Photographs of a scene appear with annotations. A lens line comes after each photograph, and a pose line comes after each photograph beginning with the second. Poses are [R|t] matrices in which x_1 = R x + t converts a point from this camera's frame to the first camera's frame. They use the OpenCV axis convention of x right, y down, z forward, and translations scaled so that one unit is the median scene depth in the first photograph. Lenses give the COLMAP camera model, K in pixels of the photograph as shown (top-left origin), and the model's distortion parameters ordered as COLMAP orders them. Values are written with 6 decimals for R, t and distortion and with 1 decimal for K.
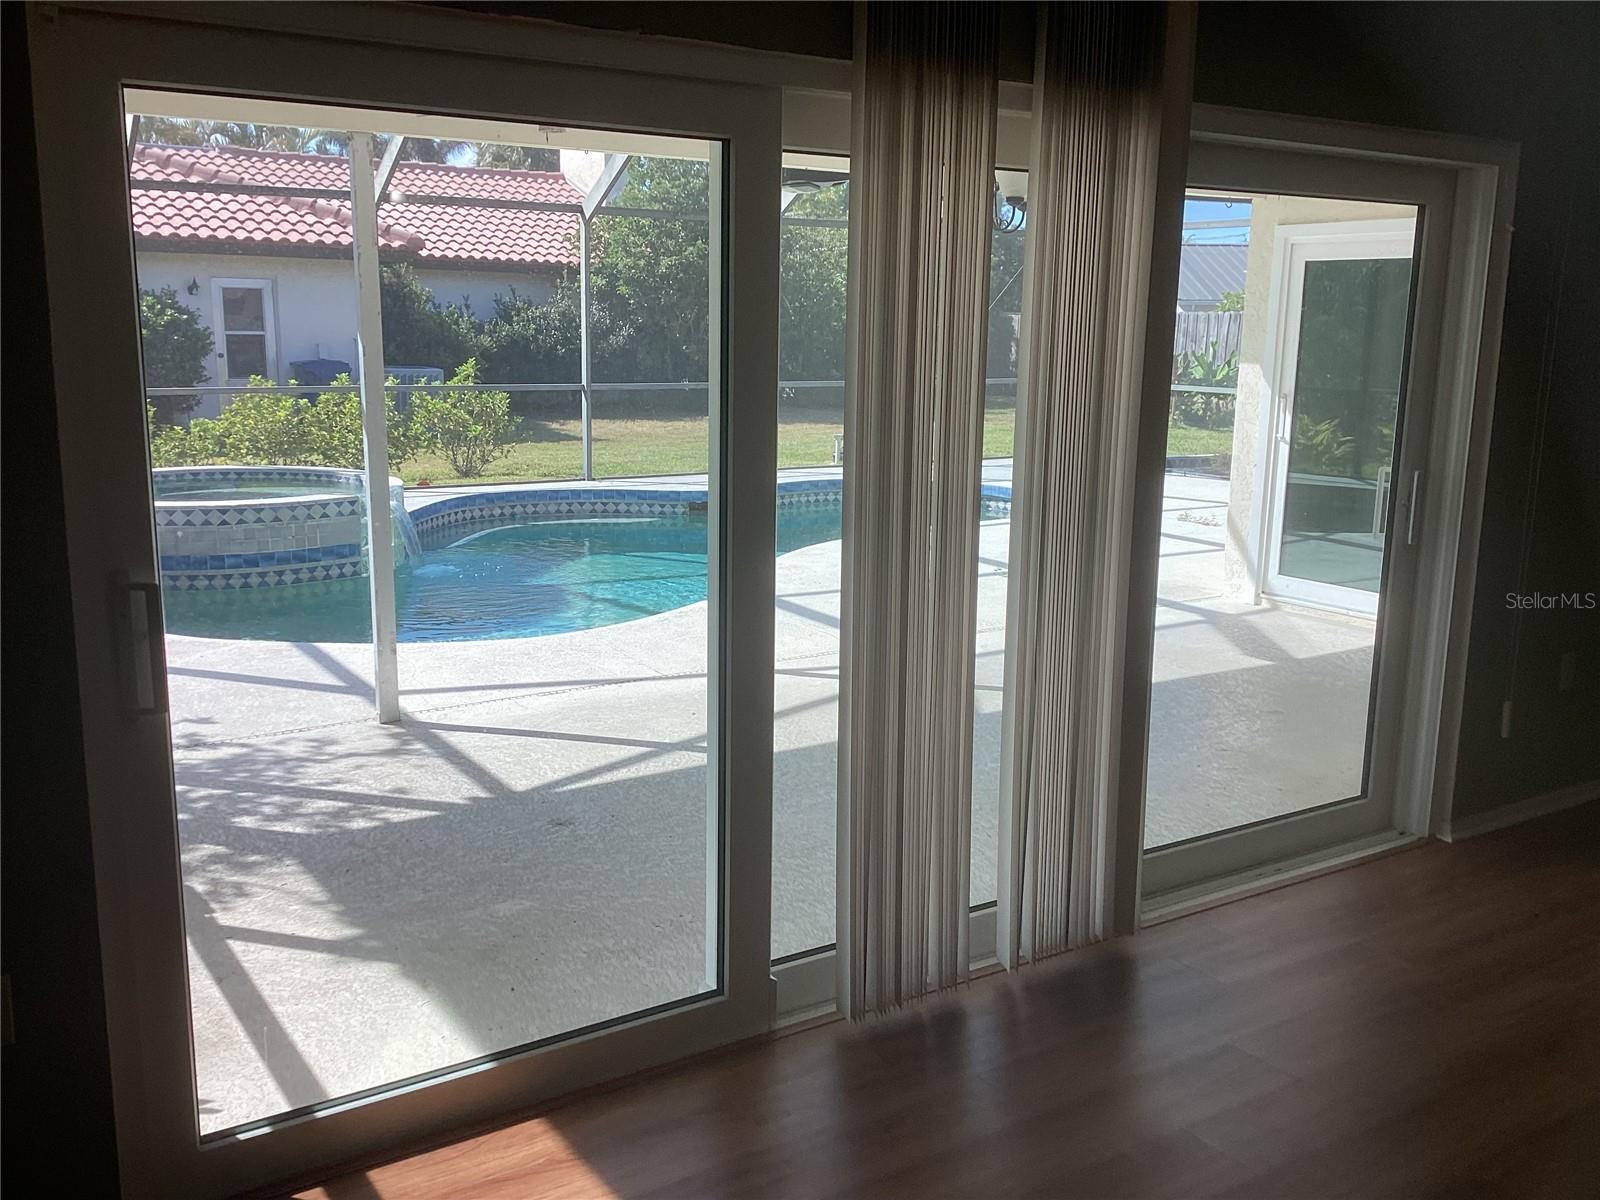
lens RADIAL K [[1448.4, 0, 791.9], [0, 1448.4, 606.4], [0, 0, 1]] dist [0.127689, -0.246981]
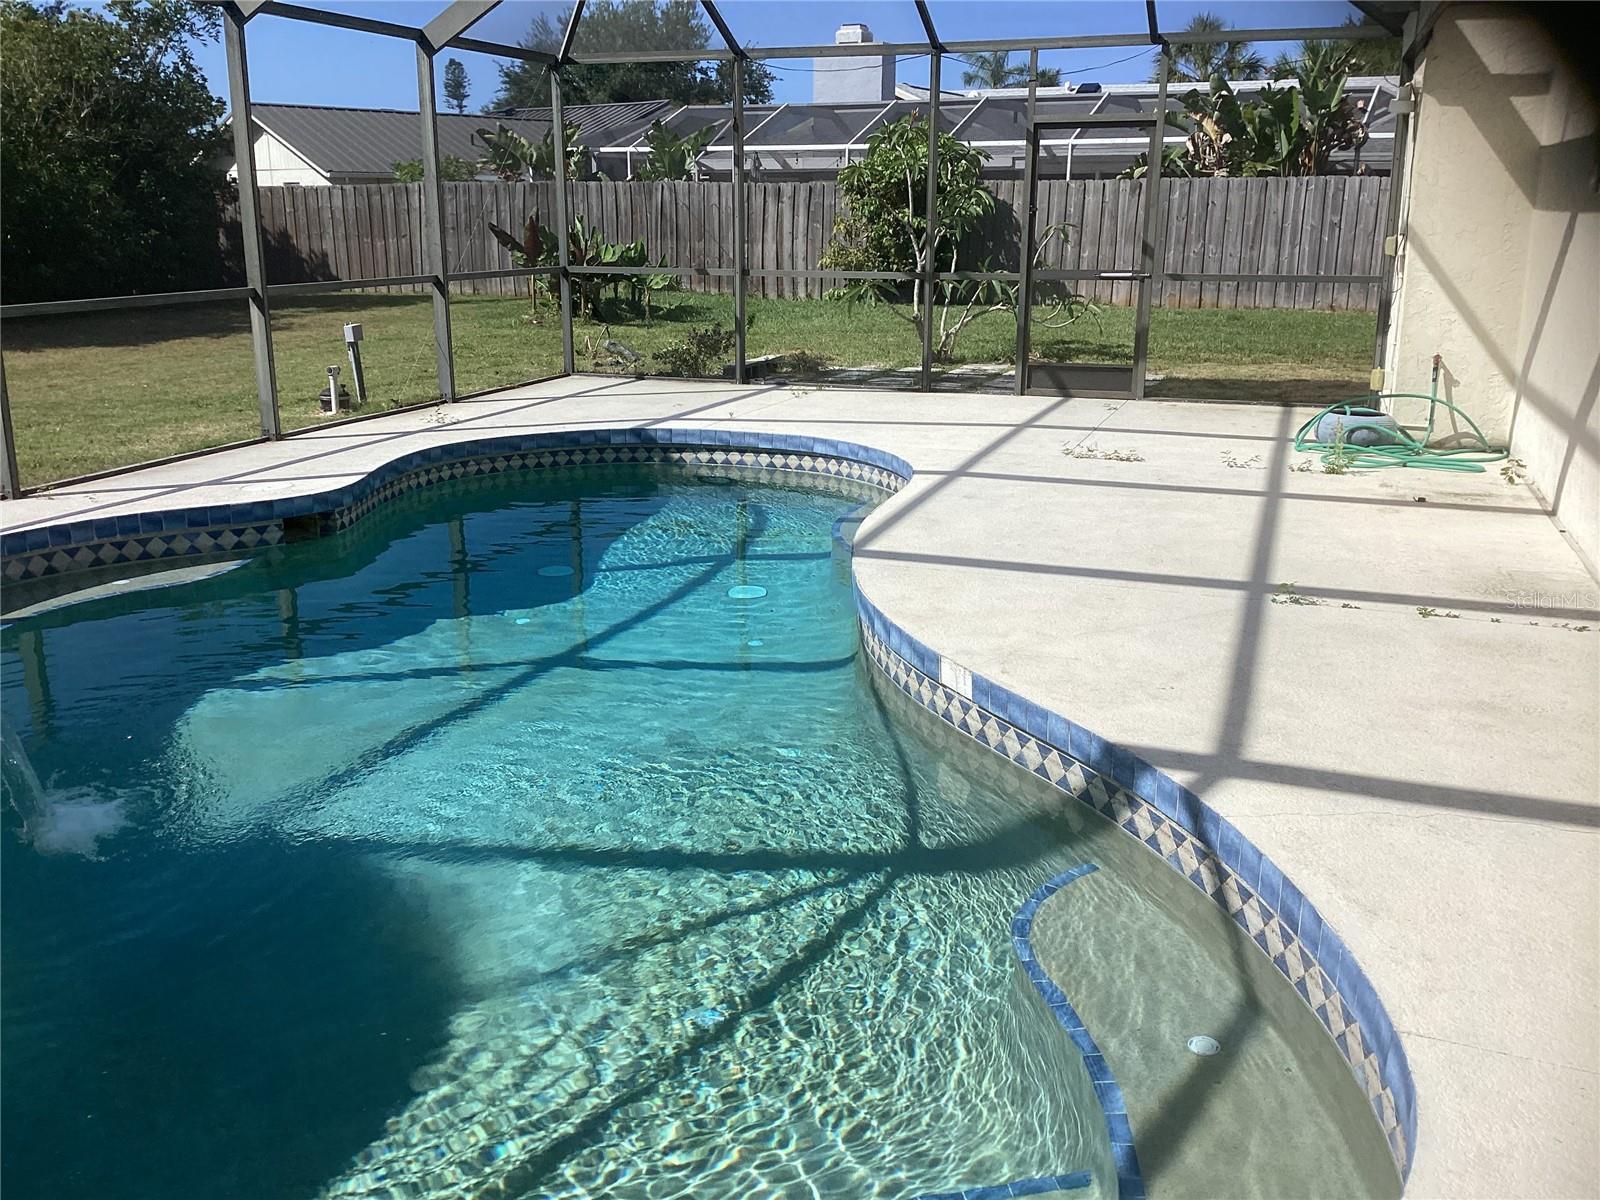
lens RADIAL K [[1448.4, 0, 791.9], [0, 1448.4, 606.4], [0, 0, 1]] dist [0.127689, -0.246981]
pose [[0.785776, -0.173450, 0.593692, -0.288401], [0.127586, 0.984685, 0.118814, -0.092087], [-0.605208, -0.017614, 0.795872, 0.521026]]
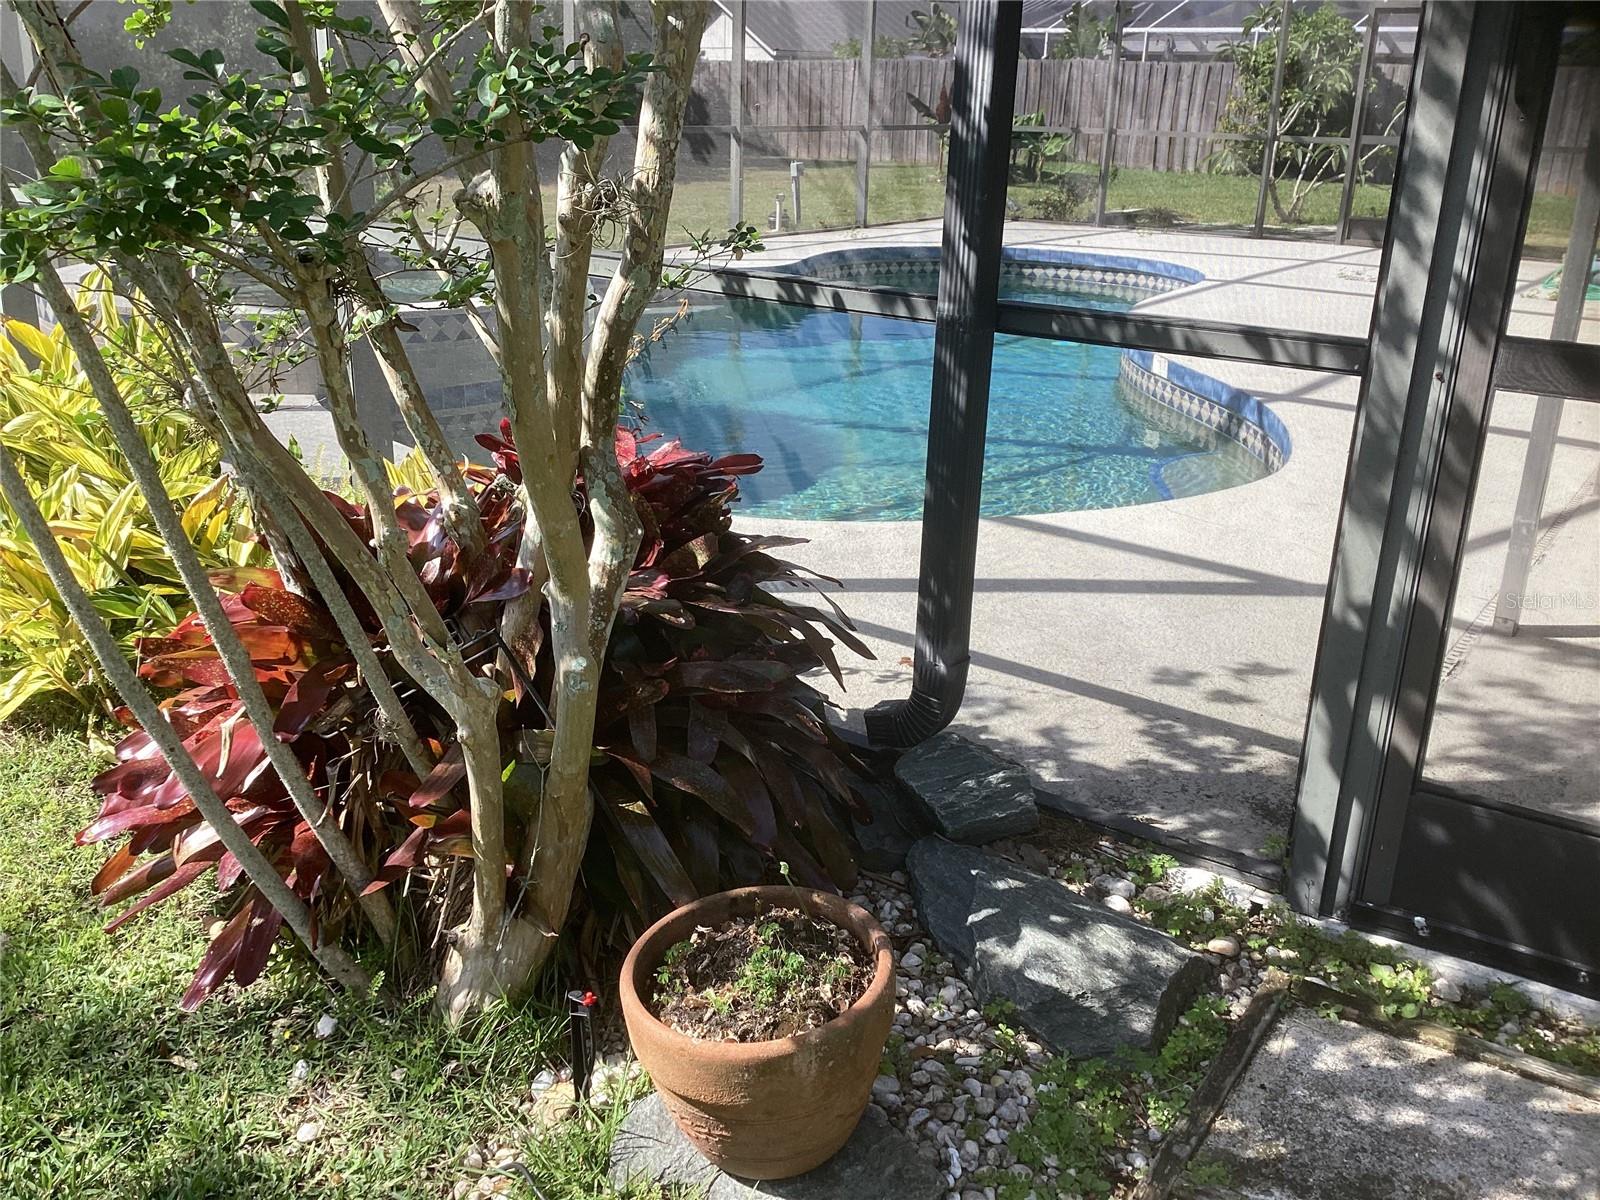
lens RADIAL K [[1448.4, 0, 791.9], [0, 1448.4, 606.4], [0, 0, 1]] dist [0.127689, -0.246981]
pose [[0.925190, -0.113797, 0.362041, -0.405033], [0.057456, 0.984989, 0.162777, -0.029953], [-0.375130, -0.129798, 0.917840, 0.281205]]
